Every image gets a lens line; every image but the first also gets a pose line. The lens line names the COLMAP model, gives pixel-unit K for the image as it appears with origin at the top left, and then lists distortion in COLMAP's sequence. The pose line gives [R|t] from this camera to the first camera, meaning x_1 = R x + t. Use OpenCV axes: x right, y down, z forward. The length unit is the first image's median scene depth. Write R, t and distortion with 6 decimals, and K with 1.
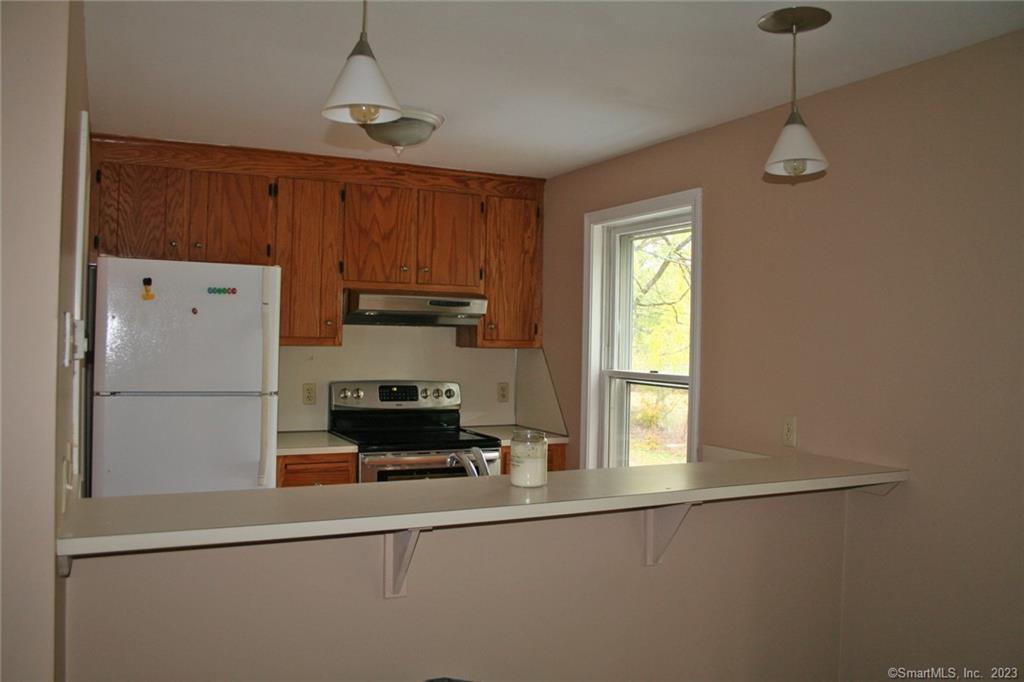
lens RADIAL K [[857.1, 0, 512.0], [0, 857.1, 341.0], [0, 0, 1]] dist [-0.152422, 0.137685]
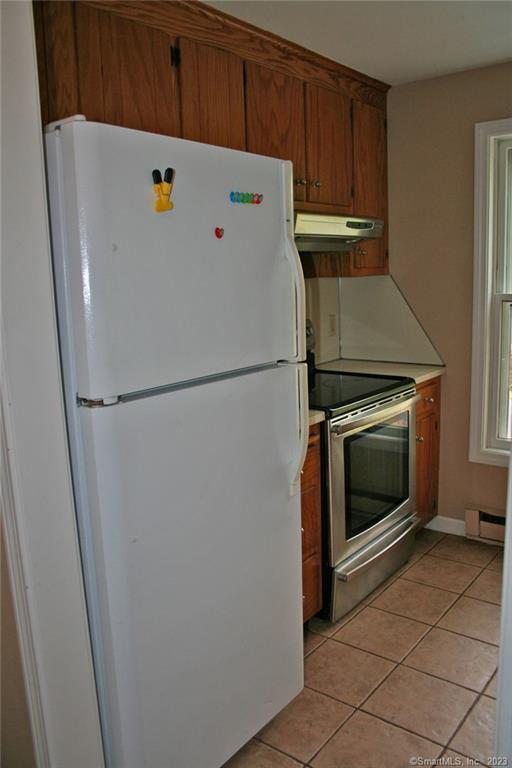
lens RADIAL K [[642.8, 0, 256.0], [0, 642.8, 384.0], [0, 0, 1]] dist [-0.152422, 0.137685]
pose [[0.904460, -0.125565, 0.407658, -0.431506], [0.053944, 0.981689, 0.182691, -0.010131], [-0.423133, -0.143246, 0.894673, 0.467138]]
